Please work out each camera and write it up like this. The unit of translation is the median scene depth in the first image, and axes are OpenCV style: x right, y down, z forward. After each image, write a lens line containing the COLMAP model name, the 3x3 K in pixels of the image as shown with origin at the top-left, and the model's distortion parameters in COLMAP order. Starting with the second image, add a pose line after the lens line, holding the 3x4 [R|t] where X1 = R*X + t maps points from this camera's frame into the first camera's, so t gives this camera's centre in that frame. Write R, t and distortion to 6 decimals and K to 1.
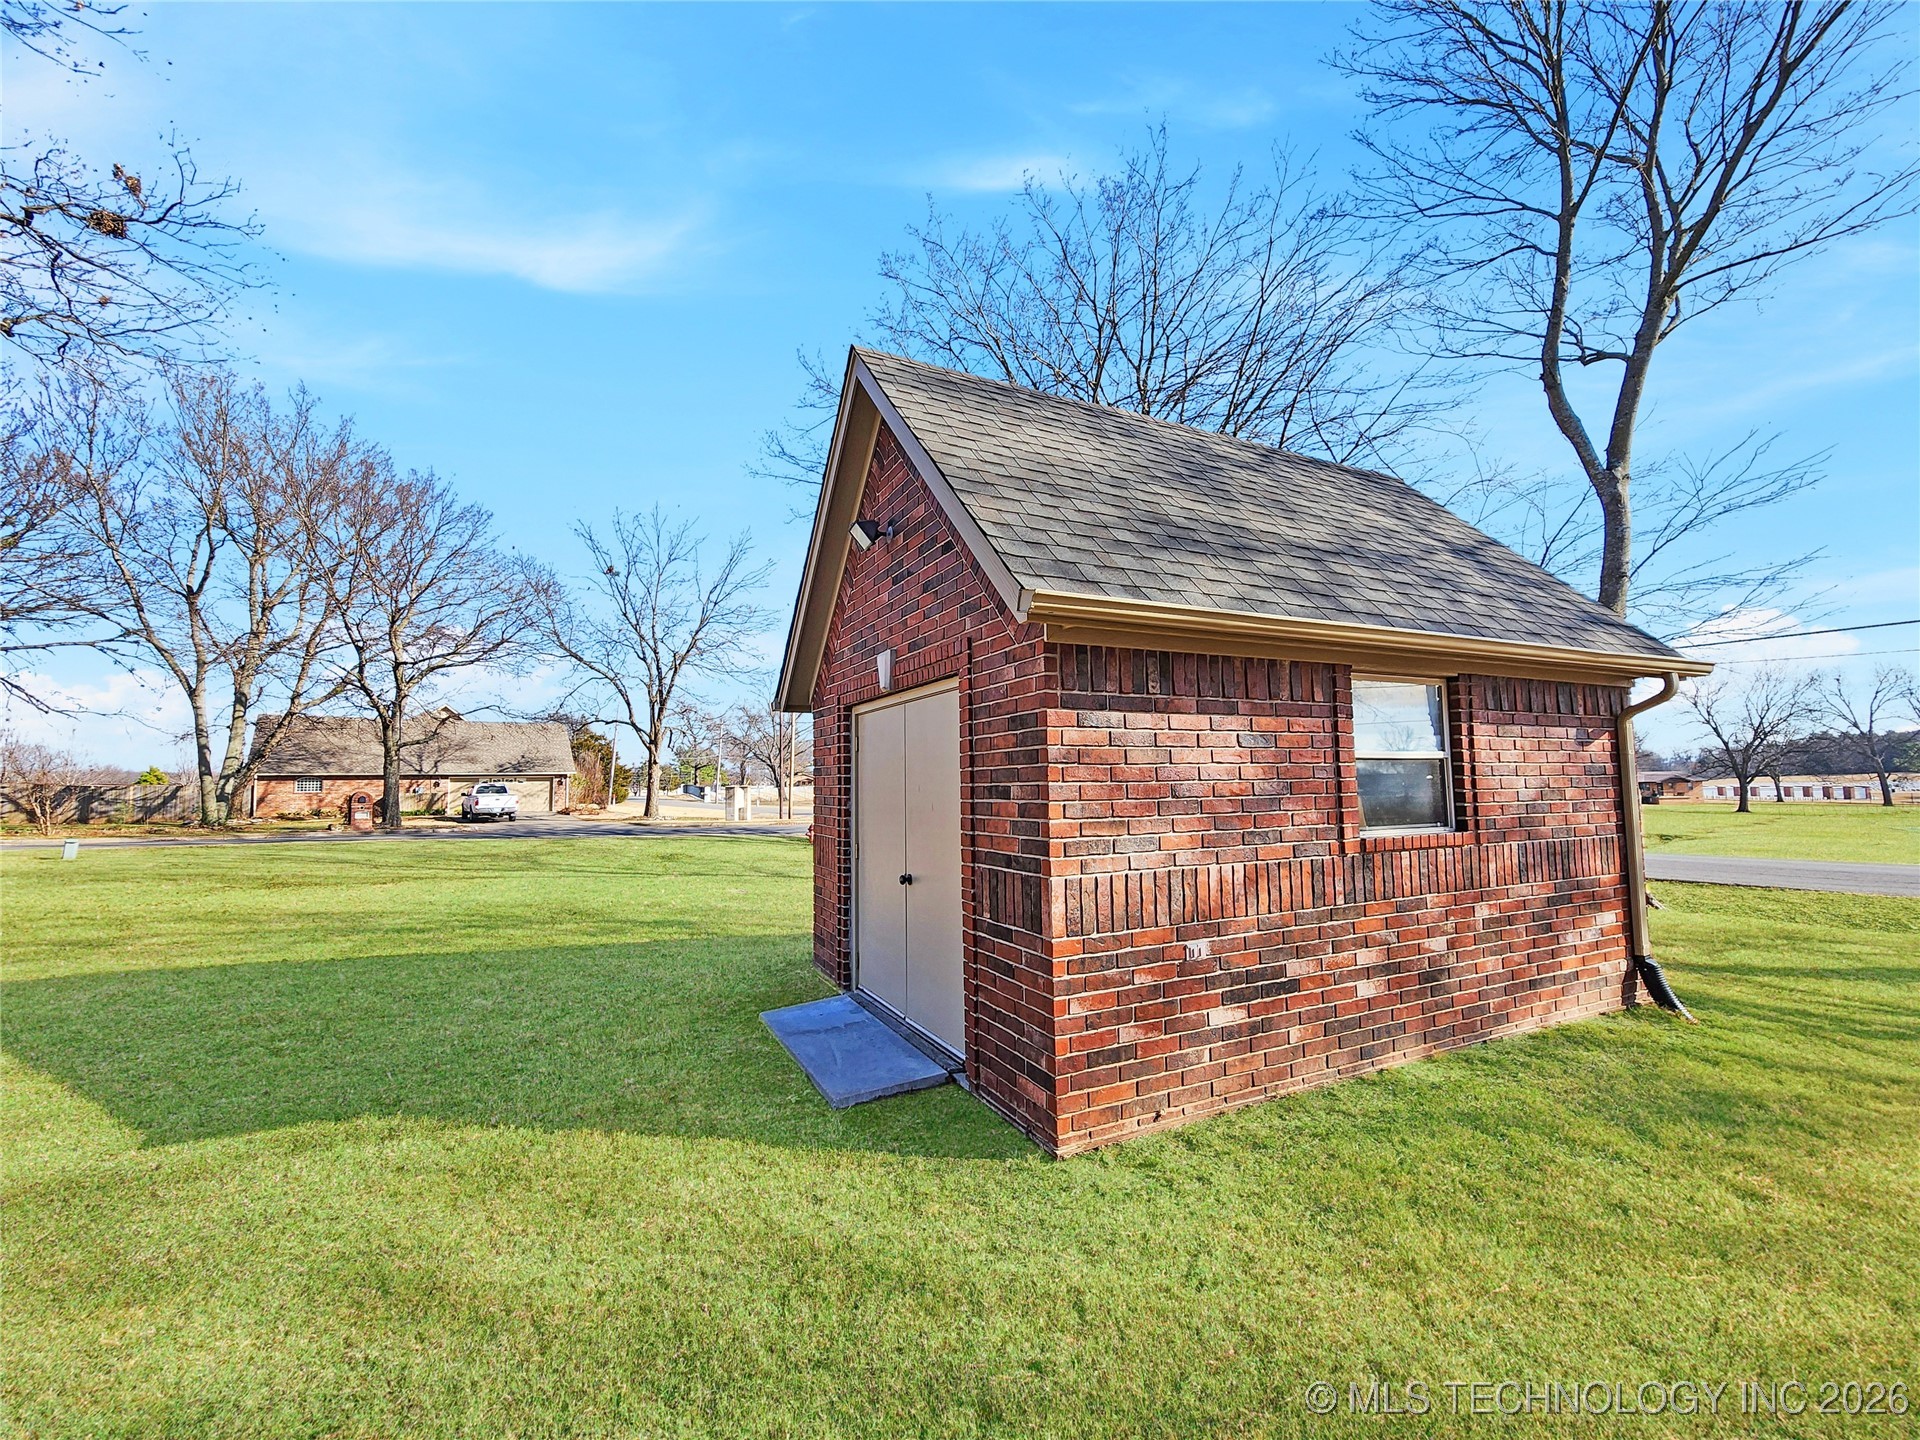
lens RADIAL K [[785.4, 0, 956.5], [0, 785.4, 729.1], [0, 0, 1]] dist [0.000351, 0.000078]
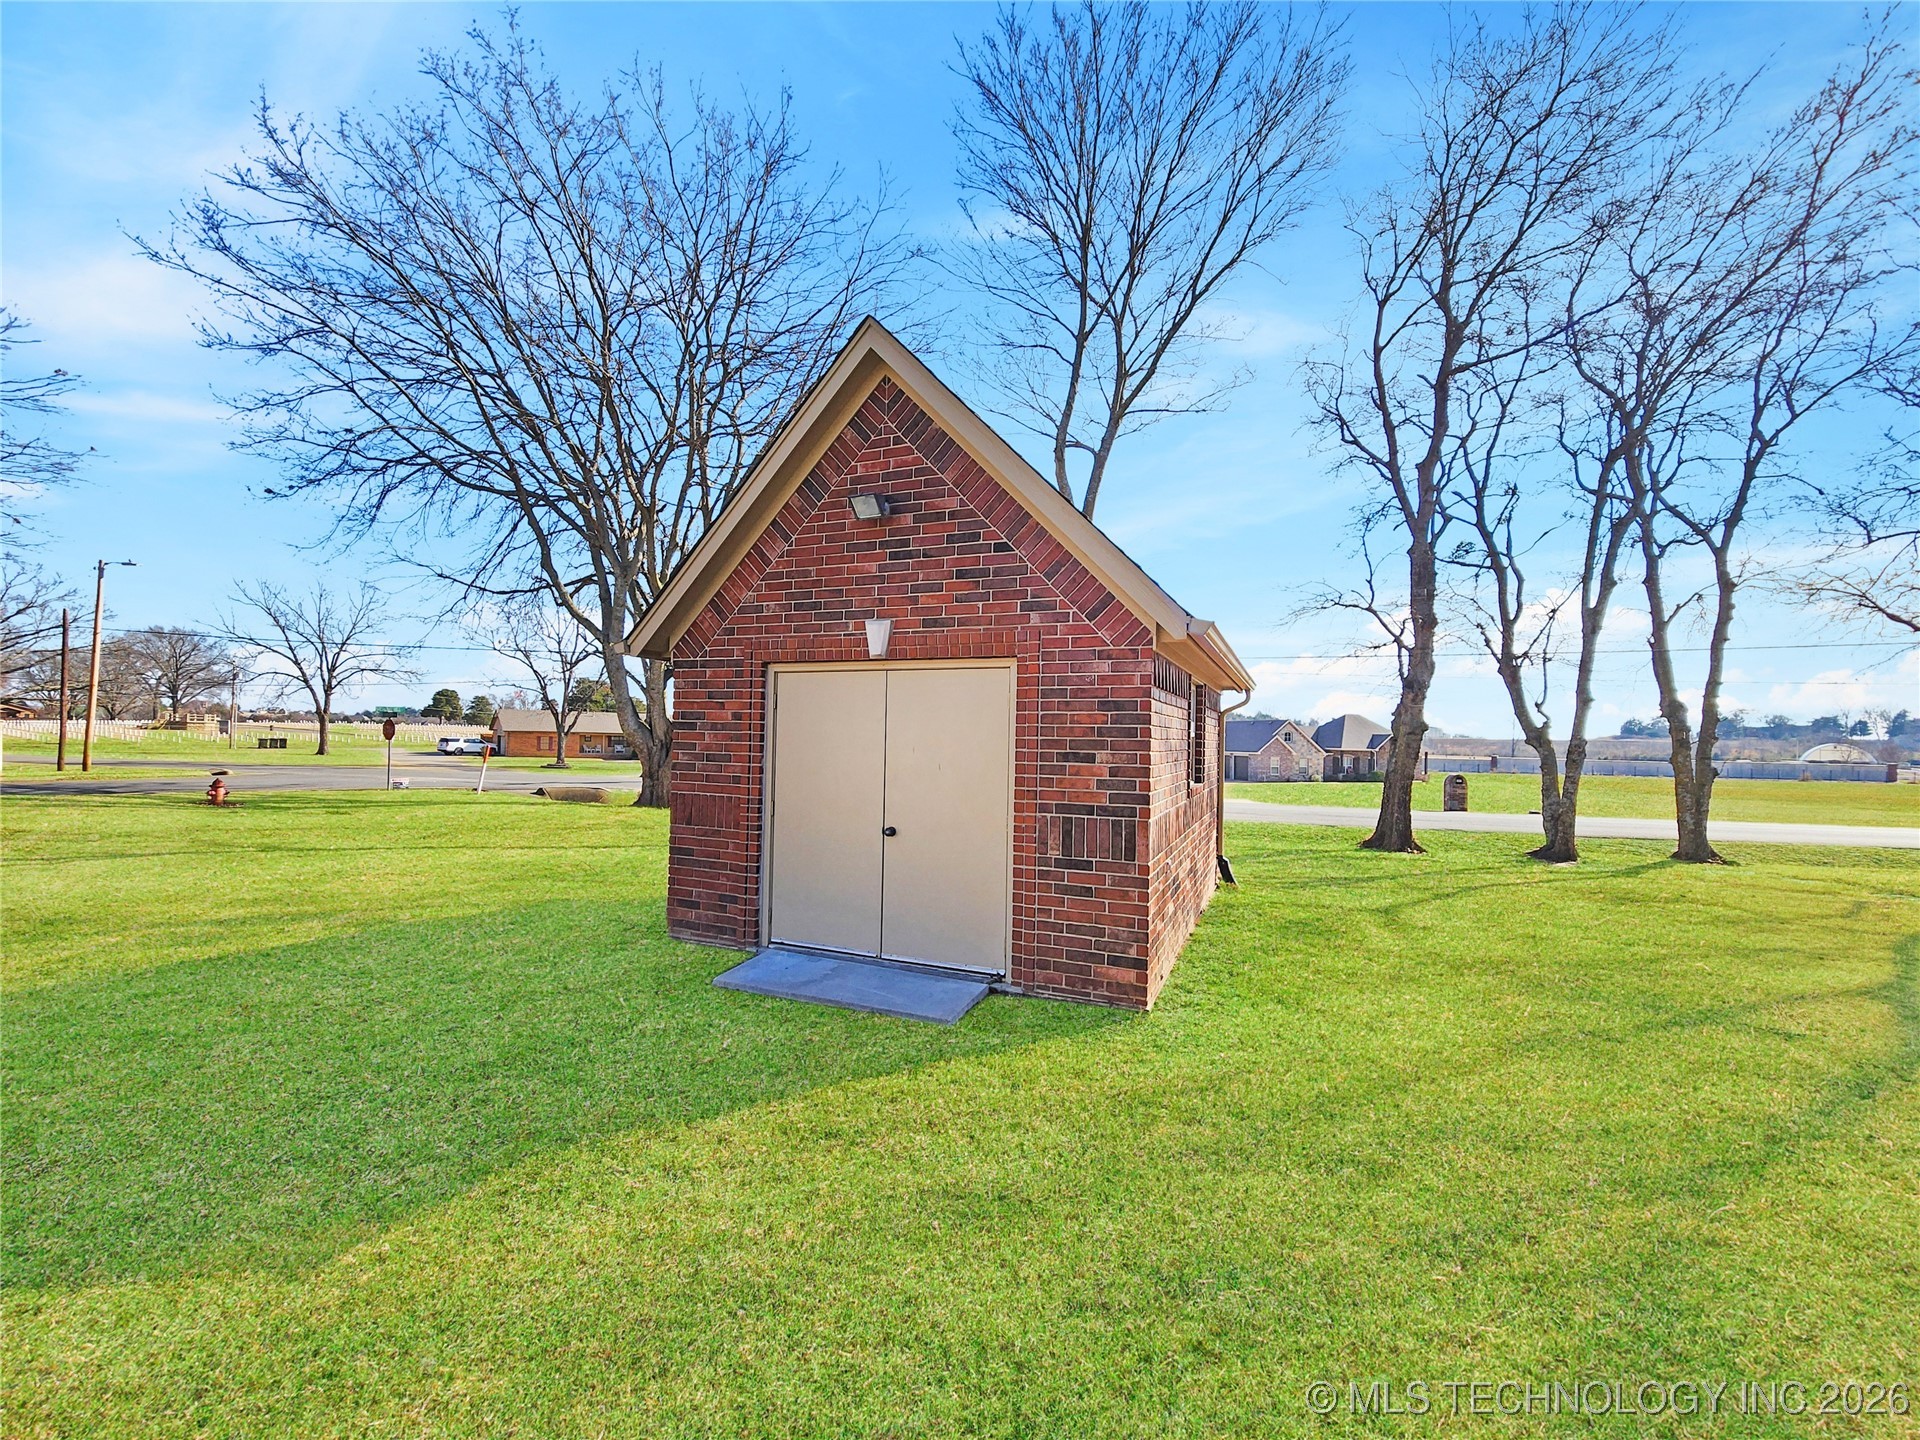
lens RADIAL K [[785.4, 0, 956.5], [0, 785.4, 729.1], [0, 0, 1]] dist [0.000351, 0.000078]
pose [[0.760352, 0.037244, 0.648442, -0.720494], [-0.075285, 0.996679, 0.031032, 0.006746], [-0.645133, -0.072413, 0.760631, 0.113978]]
